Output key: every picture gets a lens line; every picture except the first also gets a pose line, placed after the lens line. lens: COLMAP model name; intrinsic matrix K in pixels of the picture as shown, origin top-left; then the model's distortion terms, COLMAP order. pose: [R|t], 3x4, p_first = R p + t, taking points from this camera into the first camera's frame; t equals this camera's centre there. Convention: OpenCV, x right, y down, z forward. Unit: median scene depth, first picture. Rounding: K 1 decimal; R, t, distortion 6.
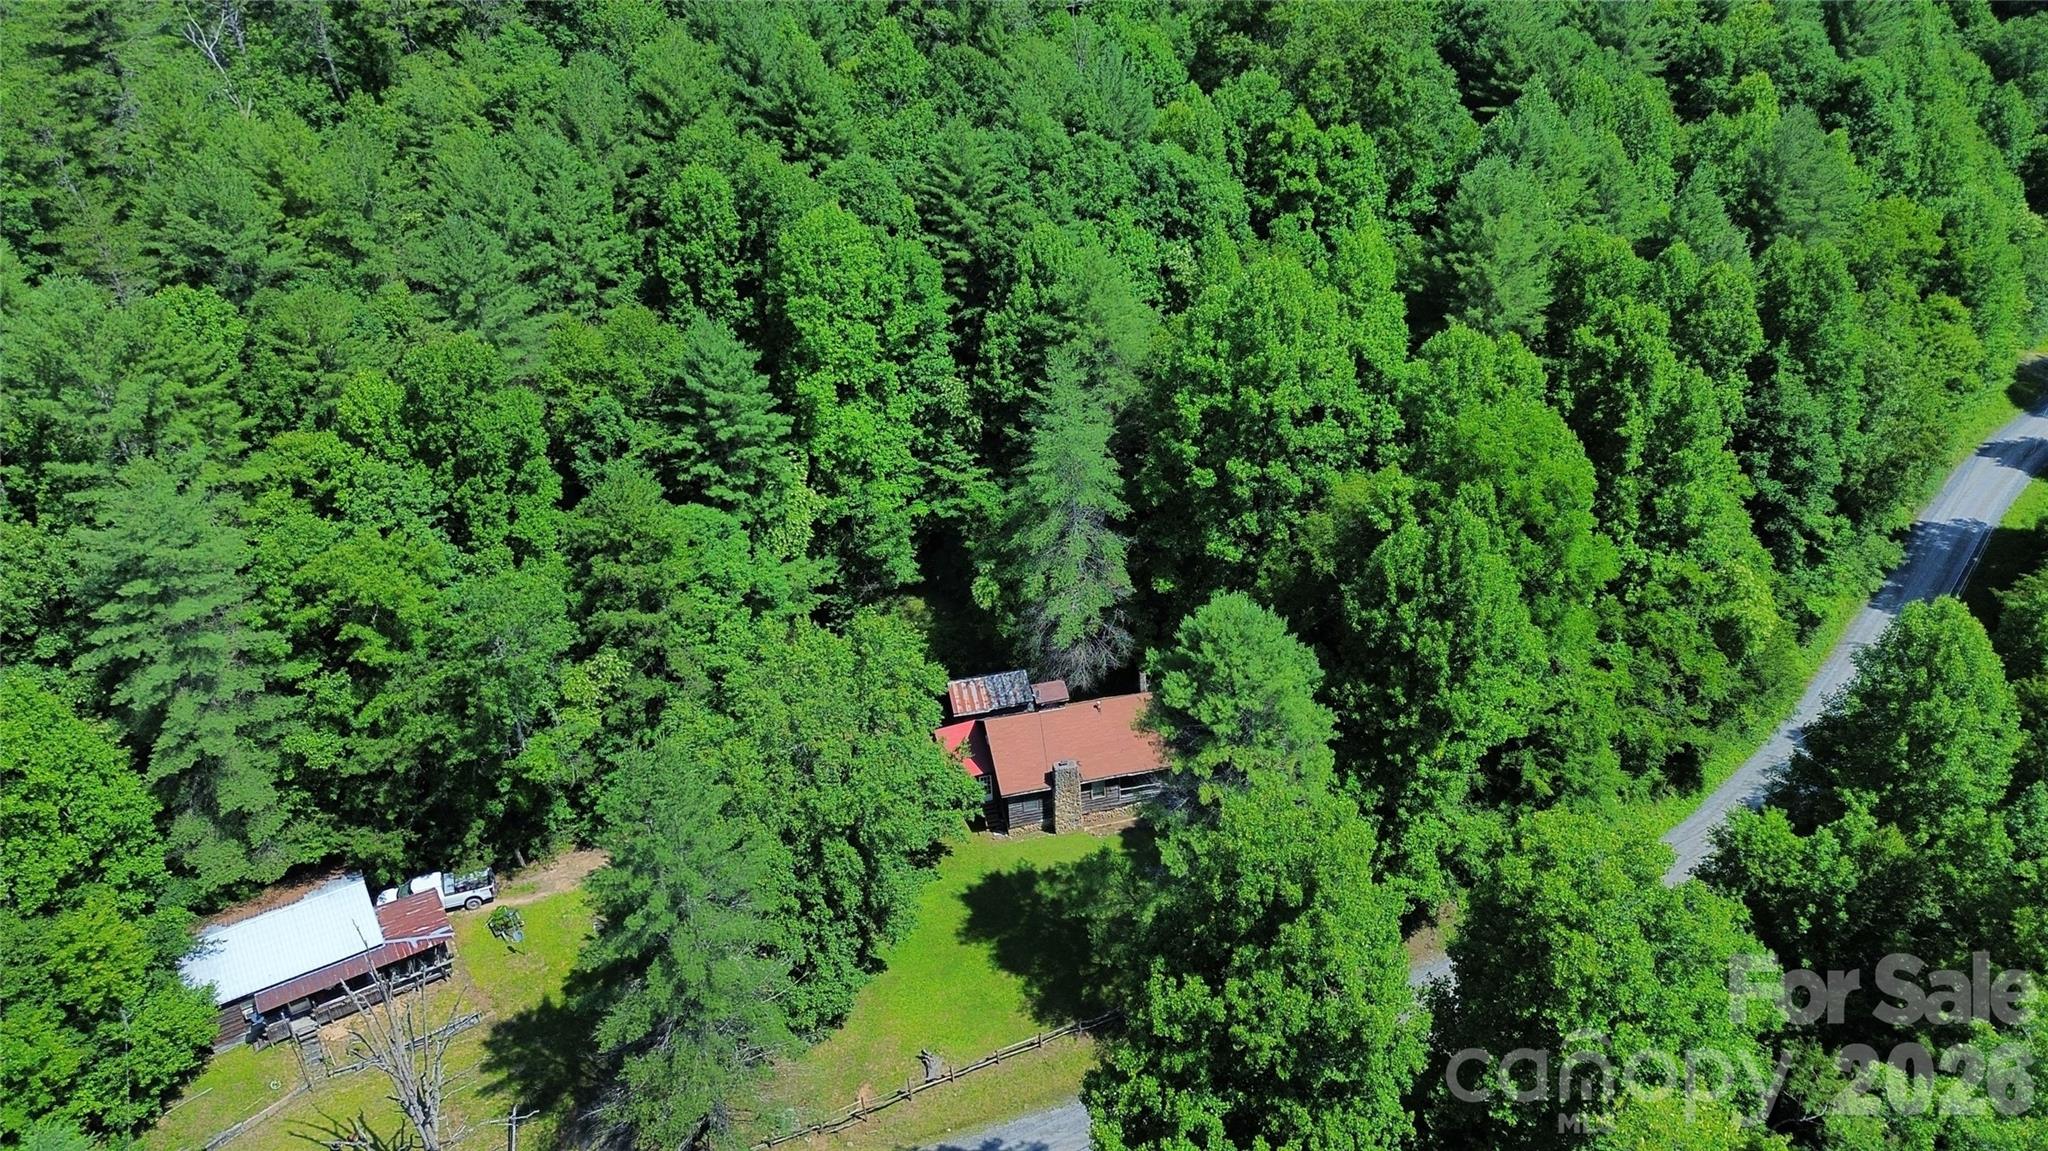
lens RADIAL K [[1436.5, 0, 1036.3], [0, 1436.5, 565.1], [0, 0, 1]] dist [0.149588, -0.176366]
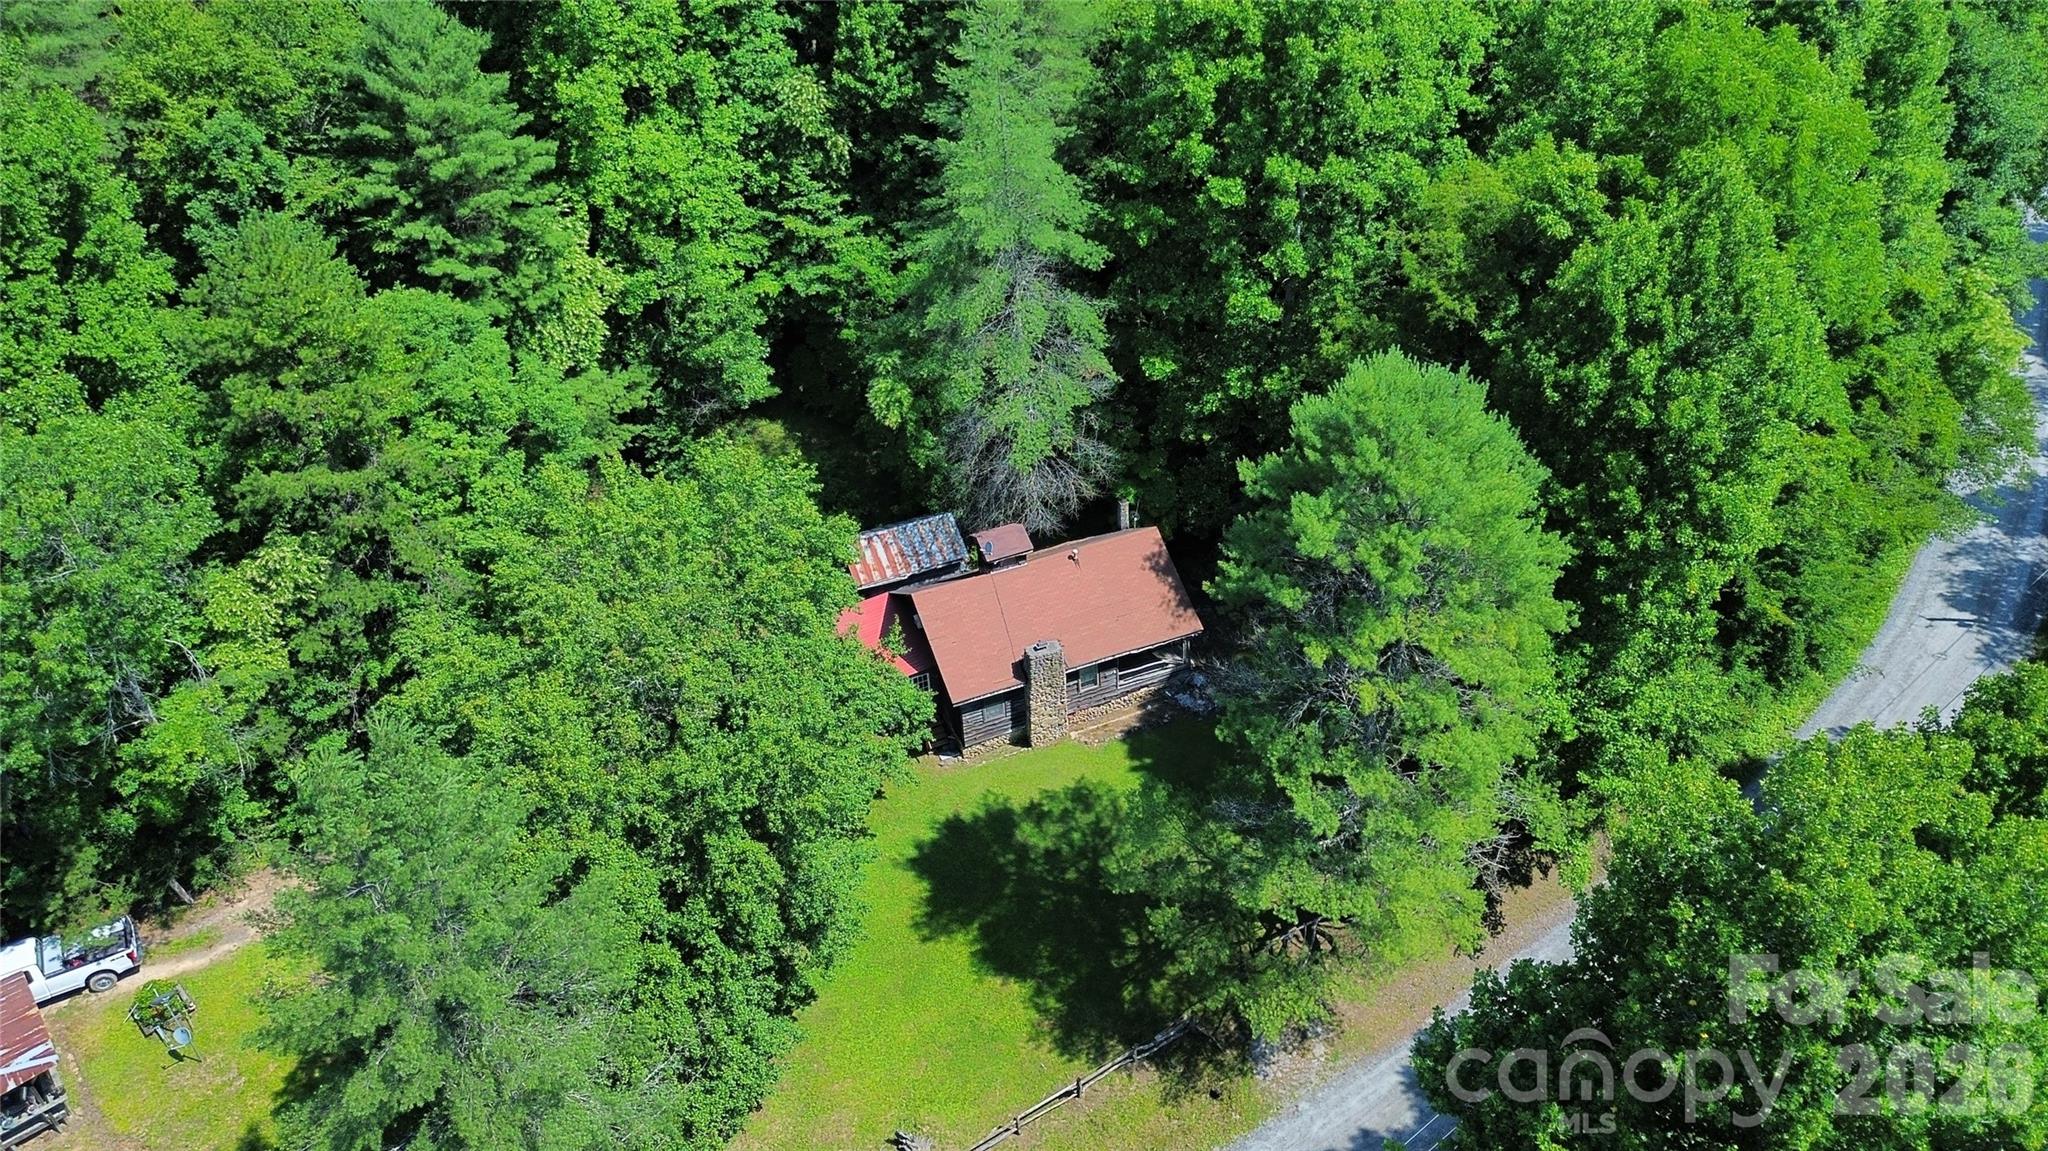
lens RADIAL K [[1524.3, 0, 1050.2], [0, 1524.3, 552.1], [0, 0, 1]] dist [0.067414, -0.061984]
pose [[0.986506, -0.091323, 0.135888, -0.067910], [0.076108, 0.990648, 0.113240, 0.015154], [-0.144959, -0.101370, 0.984231, 0.313351]]
